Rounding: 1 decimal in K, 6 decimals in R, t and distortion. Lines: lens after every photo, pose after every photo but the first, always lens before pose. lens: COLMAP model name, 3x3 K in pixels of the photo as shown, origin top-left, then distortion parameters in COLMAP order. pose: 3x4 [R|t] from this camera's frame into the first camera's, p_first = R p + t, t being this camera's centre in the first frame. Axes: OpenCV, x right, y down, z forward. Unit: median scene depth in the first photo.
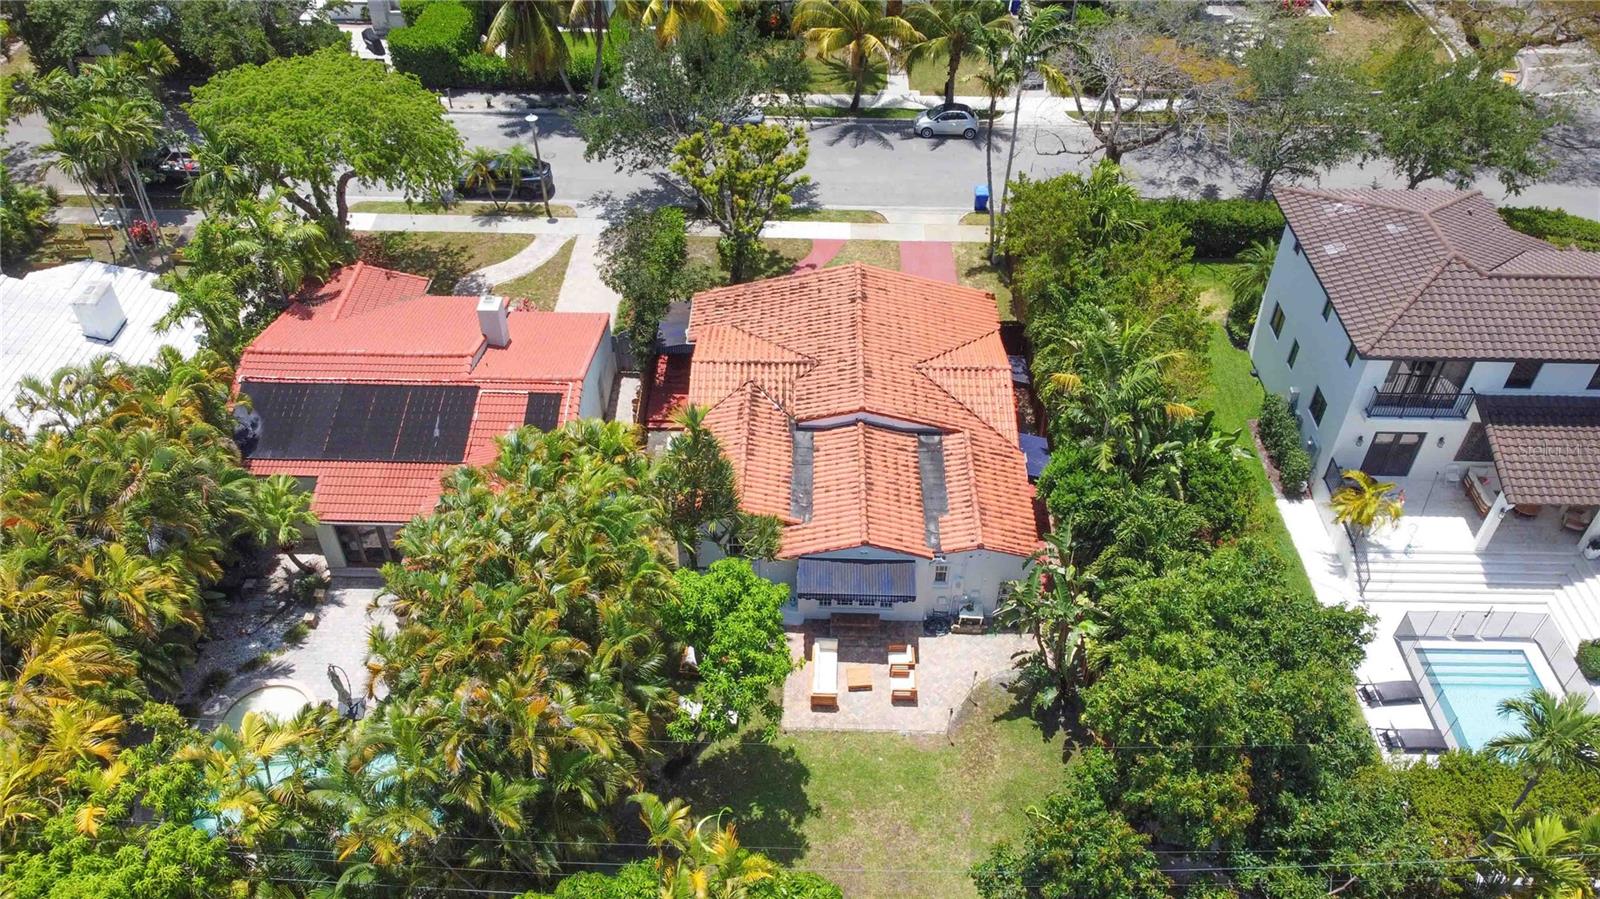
lens RADIAL K [[1208.3, 0, 801.3], [0, 1208.3, 445.6], [0, 0, 1]] dist [0.003368, -0.009535]
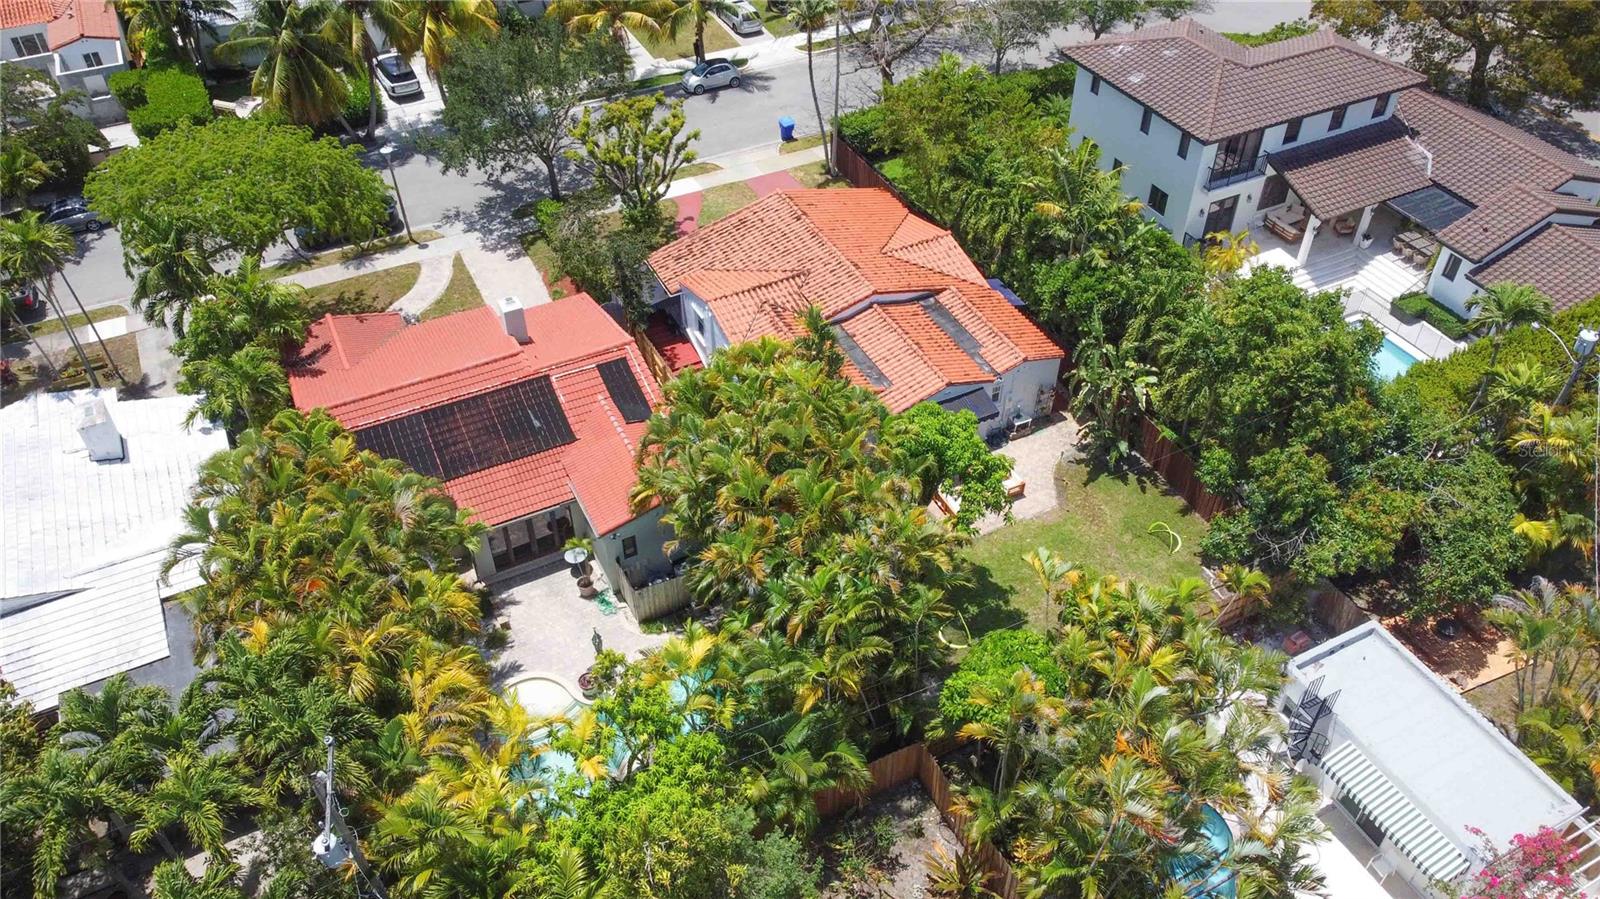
lens RADIAL K [[1208.3, 0, 802.4], [0, 1208.3, 446.6], [0, 0, 1]] dist [0.003368, -0.009535]
pose [[0.884580, -0.319743, 0.339533, -0.452728], [0.318850, 0.945900, 0.060071, 0.018754], [-0.340372, 0.055122, 0.938674, -0.071566]]
